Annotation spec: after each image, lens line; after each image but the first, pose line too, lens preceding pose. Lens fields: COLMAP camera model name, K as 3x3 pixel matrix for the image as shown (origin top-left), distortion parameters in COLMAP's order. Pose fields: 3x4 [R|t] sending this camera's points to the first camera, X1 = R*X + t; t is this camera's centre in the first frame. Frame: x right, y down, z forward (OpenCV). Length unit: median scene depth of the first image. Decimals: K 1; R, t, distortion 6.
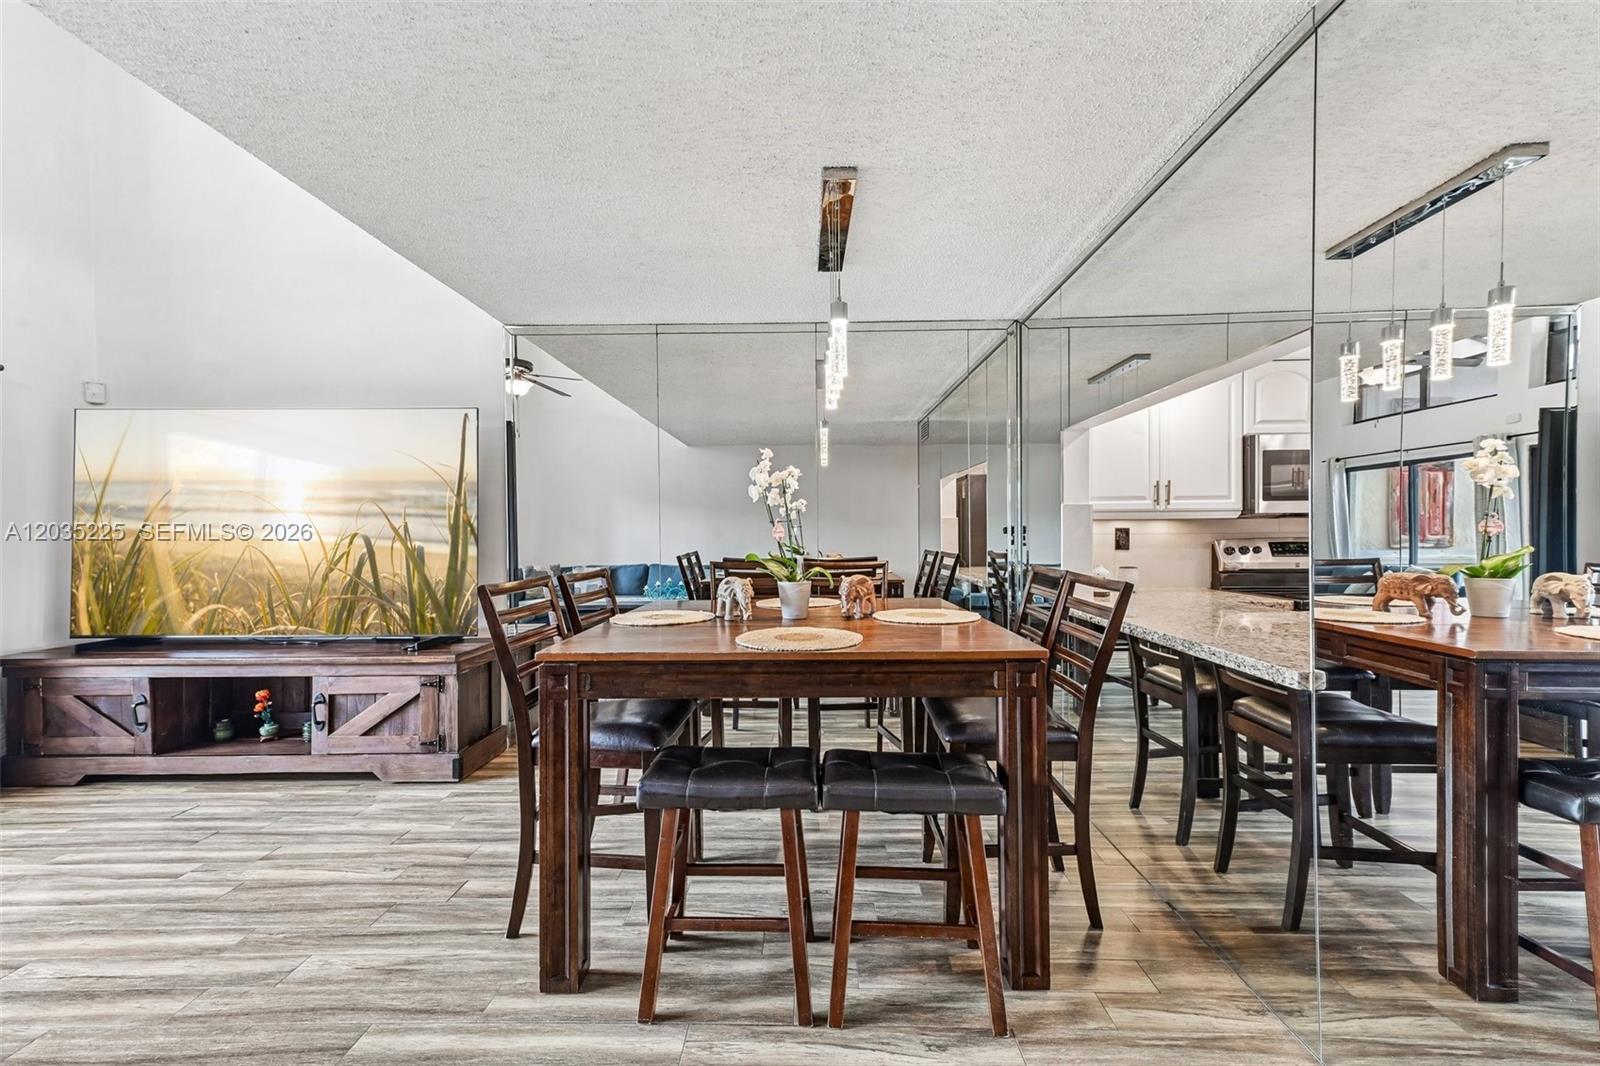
lens RADIAL K [[636.7, 0, 785.9], [0, 636.7, 534.5], [0, 0, 1]] dist [0.000641, 0.002390]
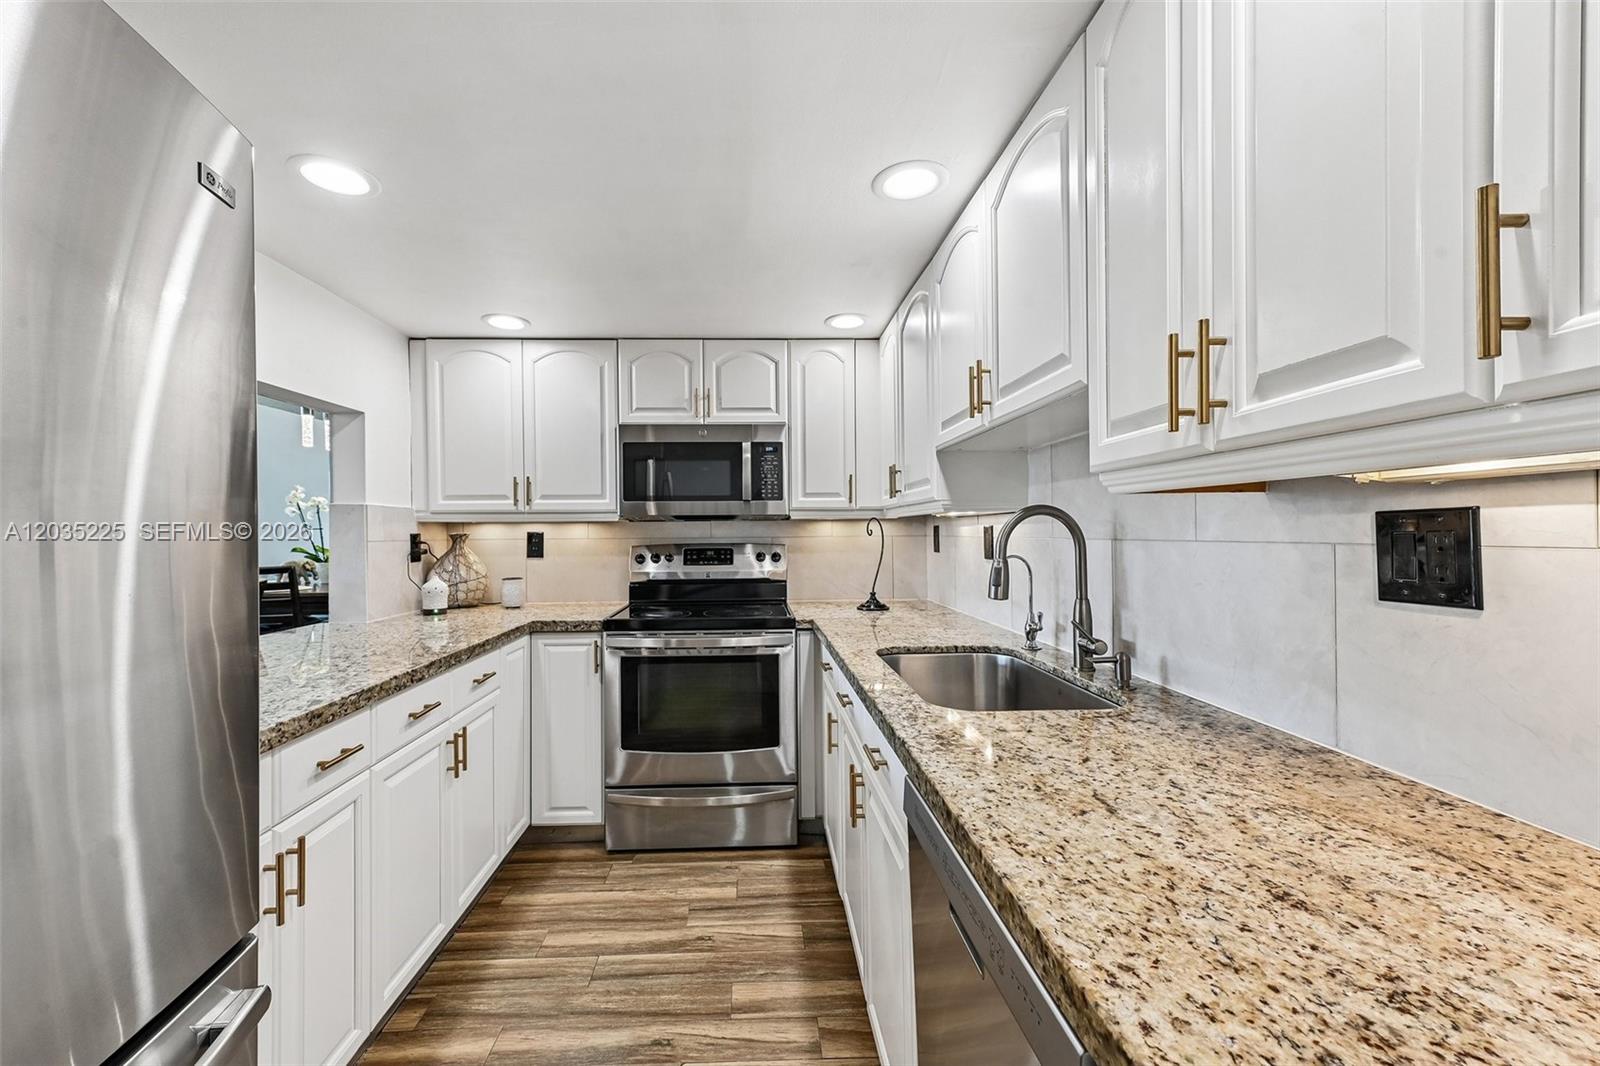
lens RADIAL K [[649.5, 0, 740.5], [0, 649.5, 540.2], [0, 0, 1]] dist [0.001866, -0.000023]
pose [[0.999928, -0.000460, 0.011963, 0.825517], [0.000361, 0.999965, 0.008299, -0.007007], [-0.011967, -0.008294, 0.999894, 0.119190]]
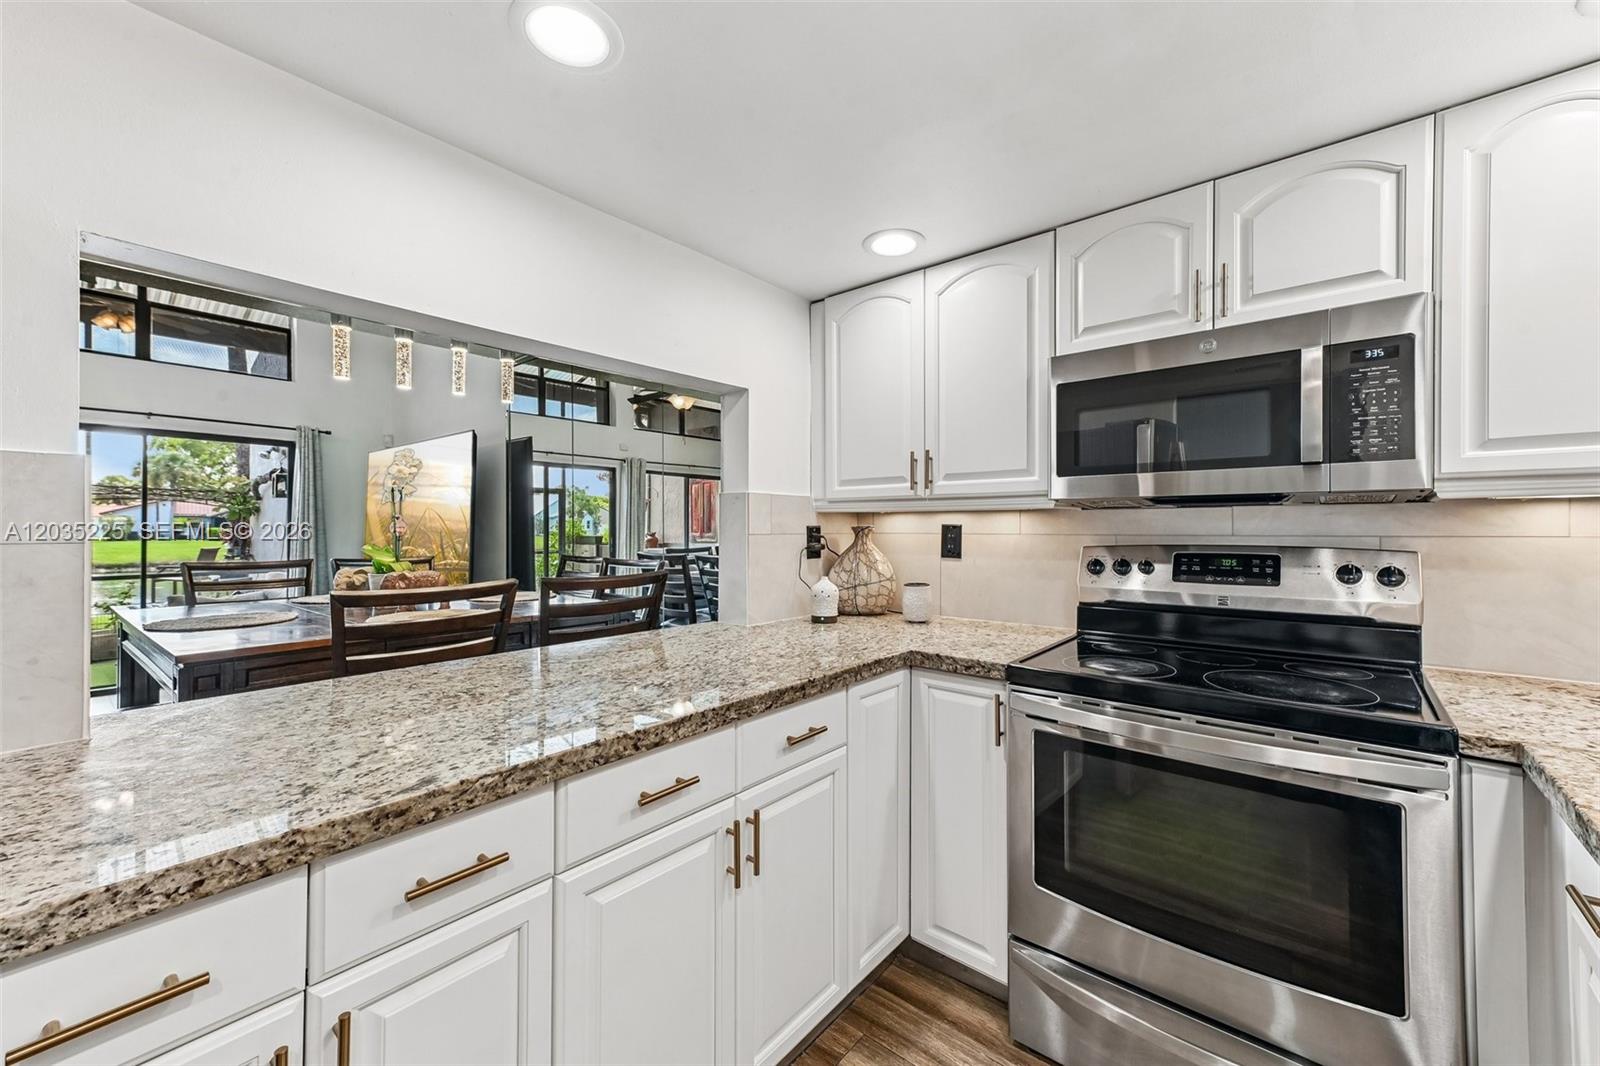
lens RADIAL K [[629.8, 0, 787.1], [0, 629.8, 526.9], [0, 0, 1]] dist [0.009156, -0.000140]
pose [[0.773957, 0.006520, -0.633205, 0.839826], [-0.007382, 0.999972, 0.001273, -0.007877], [0.633195, 0.003688, 0.773983, 0.404211]]
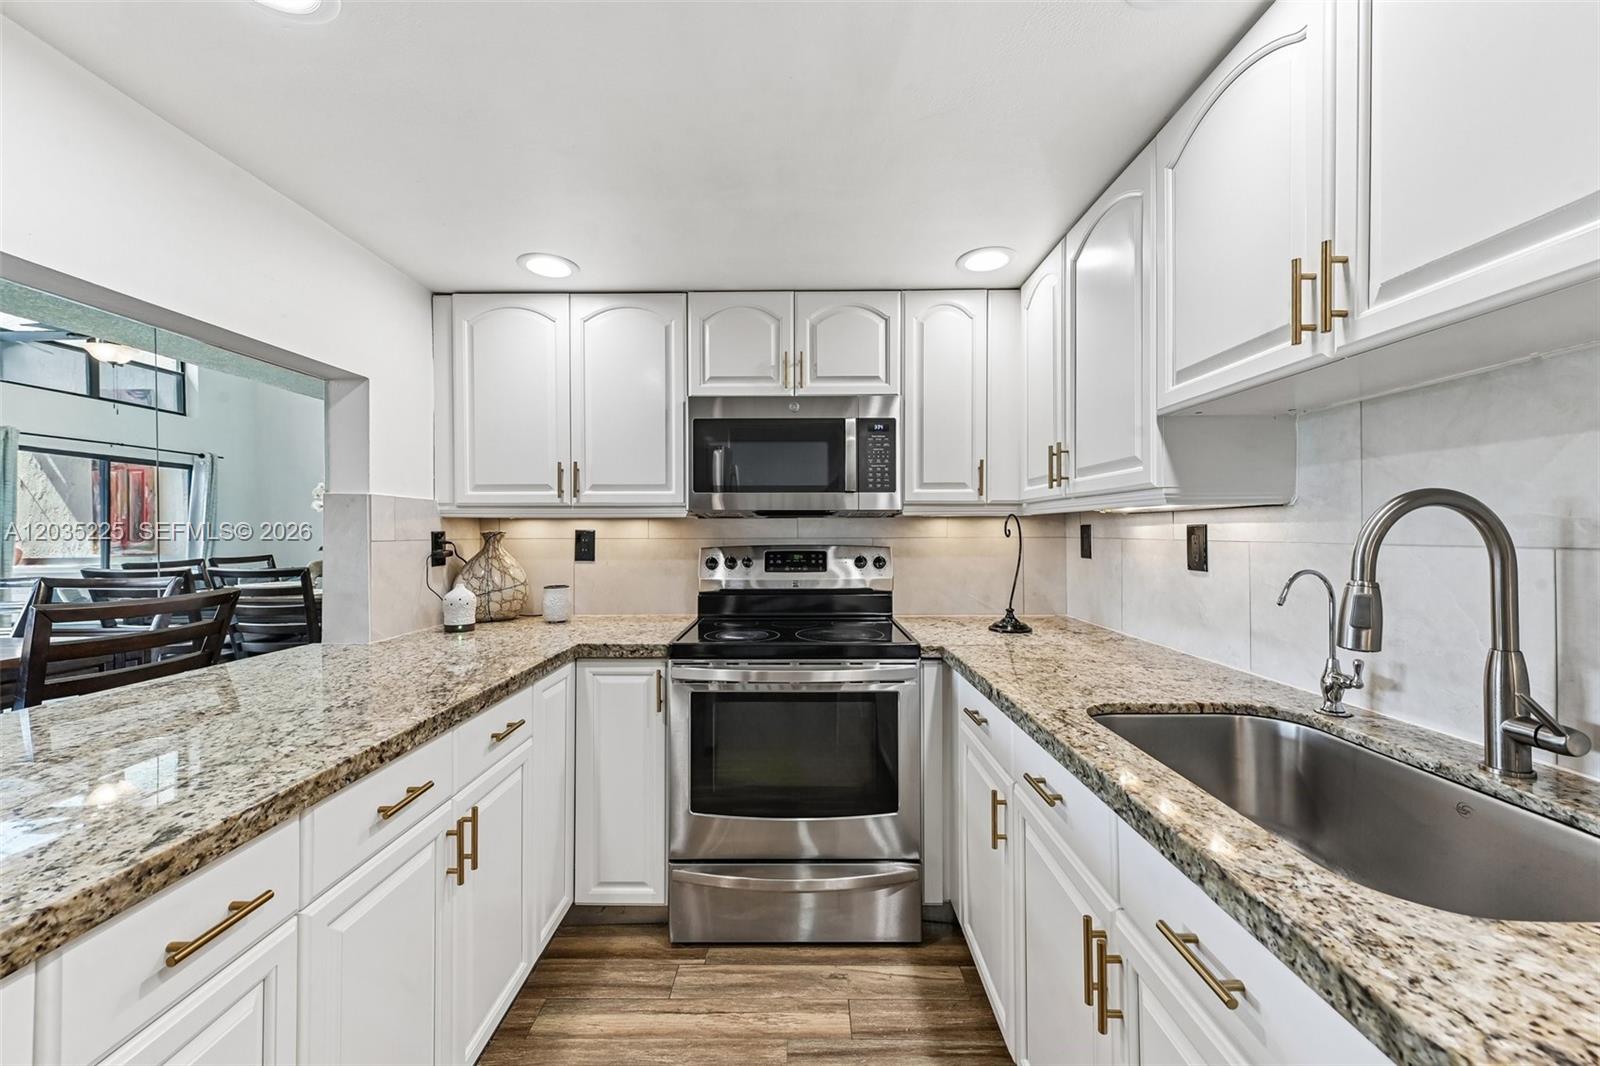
lens RADIAL K [[636.7, 0, 785.9], [0, 636.7, 534.5], [0, 0, 1]] dist [0.000641, 0.002390]
pose [[0.999987, 0.005112, 0.000220, 0.781607], [-0.005112, 0.999986, 0.001204, -0.007941], [-0.000214, -0.001205, 0.999999, 0.294511]]
